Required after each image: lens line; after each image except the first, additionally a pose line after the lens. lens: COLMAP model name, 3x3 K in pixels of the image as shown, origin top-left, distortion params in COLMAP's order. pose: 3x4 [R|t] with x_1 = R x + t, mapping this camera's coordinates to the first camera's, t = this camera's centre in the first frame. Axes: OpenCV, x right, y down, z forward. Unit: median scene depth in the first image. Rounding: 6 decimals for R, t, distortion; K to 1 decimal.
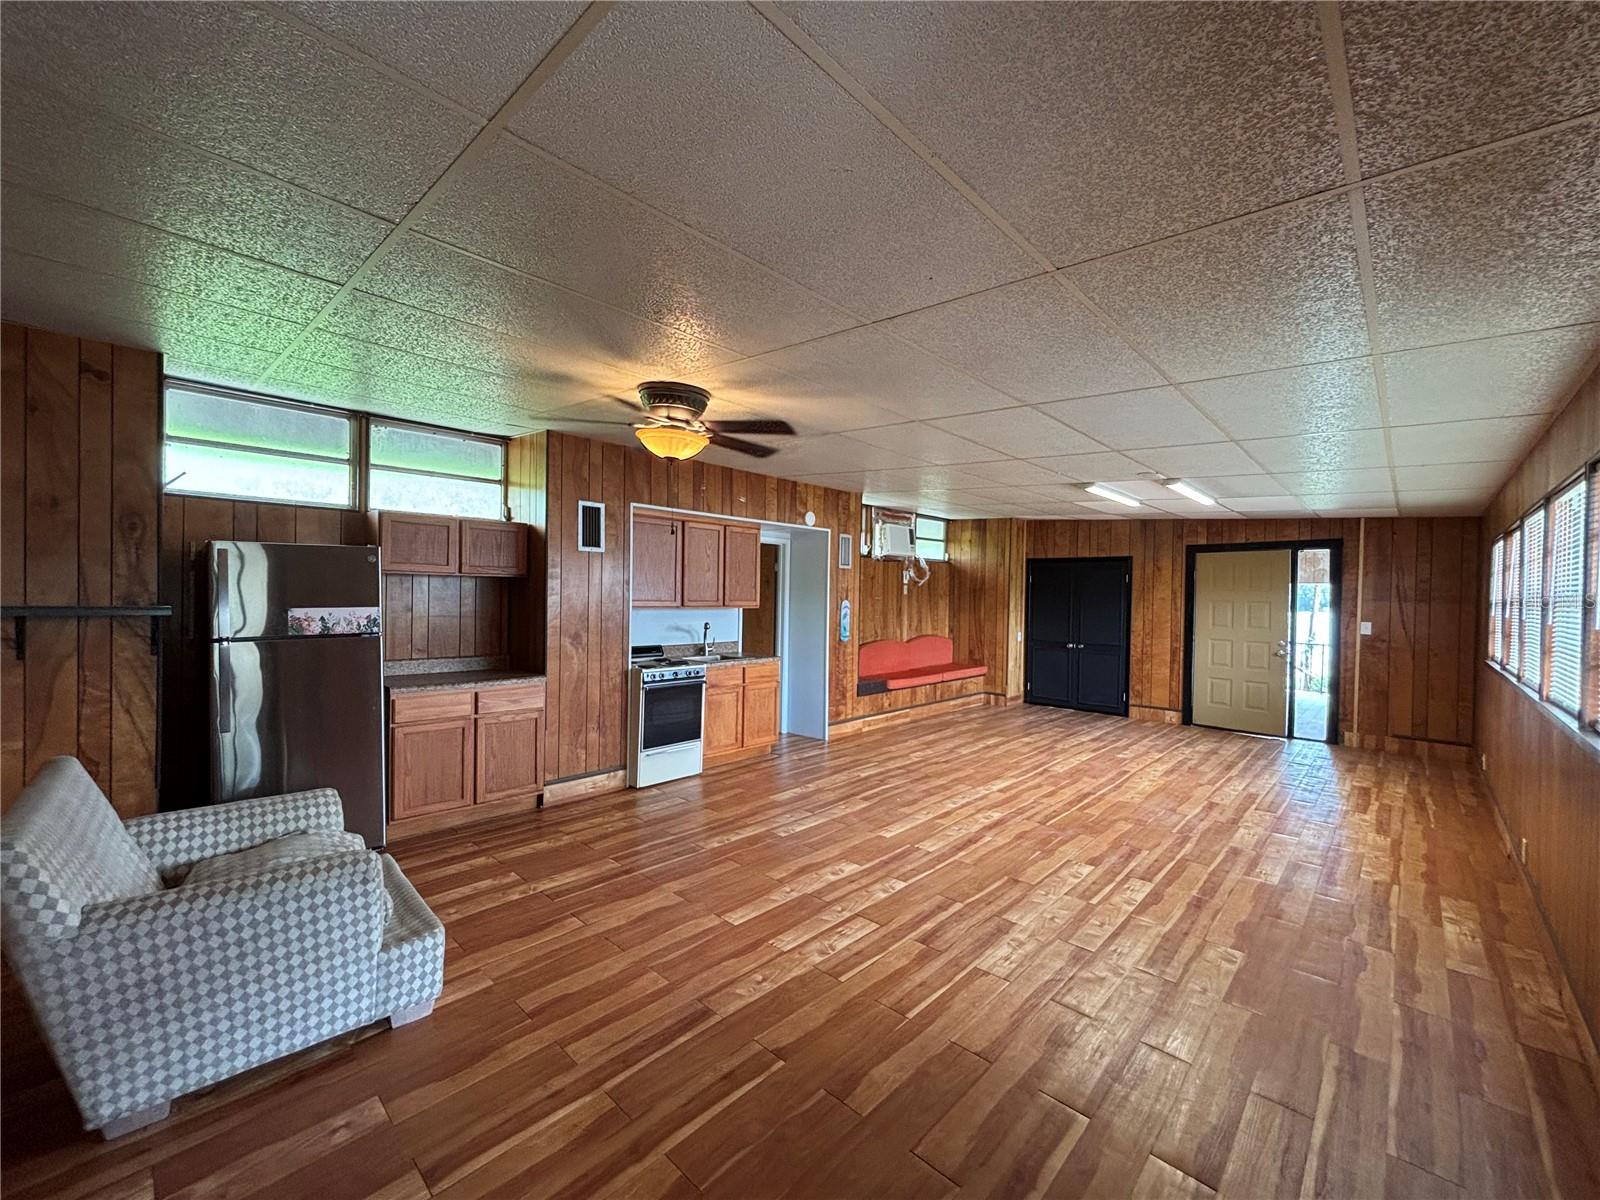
lens RADIAL K [[646.2, 0, 799.5], [0, 646.2, 600.7], [0, 0, 1]] dist [0.006308, -0.002127]
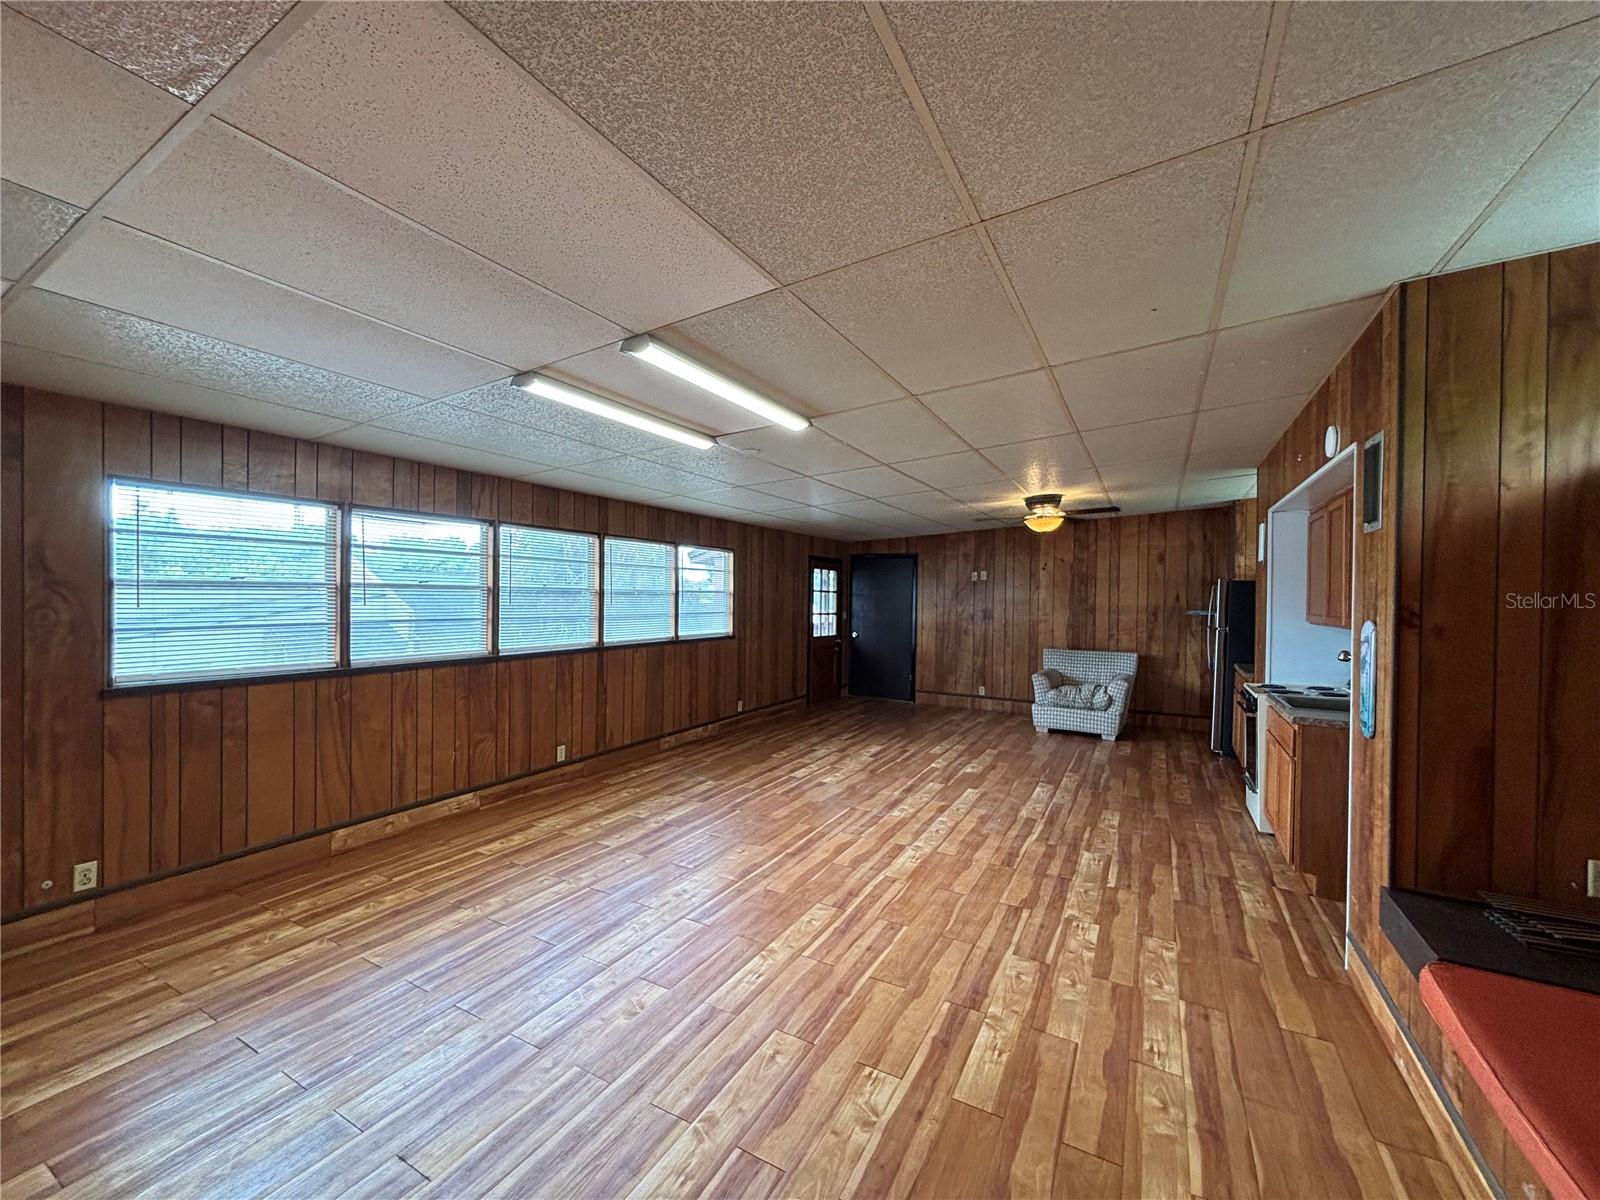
lens RADIAL K [[646.2, 0, 798.3], [0, 646.2, 603.6], [0, 0, 1]] dist [0.006308, -0.002127]
pose [[-0.967922, -0.024883, -0.250016, 0.714870], [-0.030853, 0.999324, 0.019984, -0.012683], [0.249350, 0.027056, -0.968036, 1.936573]]
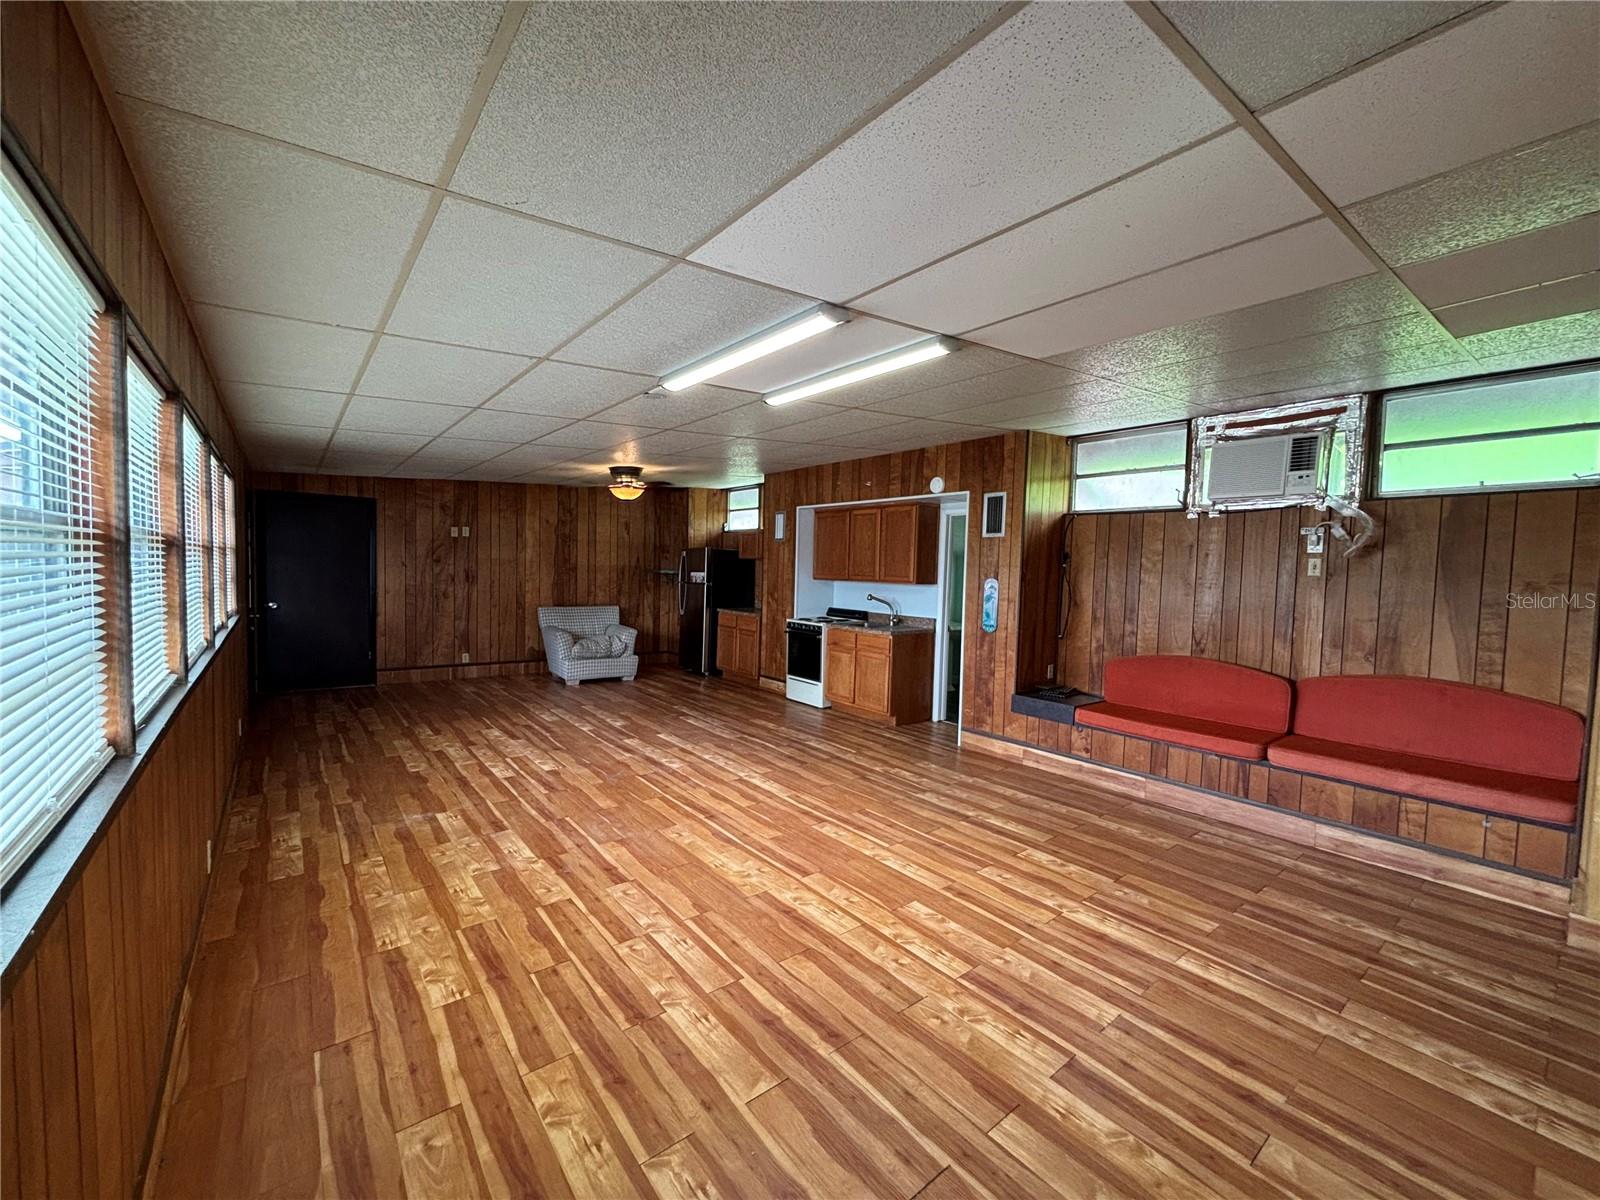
lens RADIAL K [[646.2, 0, 799.2], [0, 646.2, 599.5], [0, 0, 1]] dist [0.006308, -0.002127]
pose [[-0.139973, 0.031372, -0.989658, 1.328720], [-0.039662, 0.998518, 0.037263, 0.007589], [0.989361, 0.044467, -0.138521, 1.344273]]
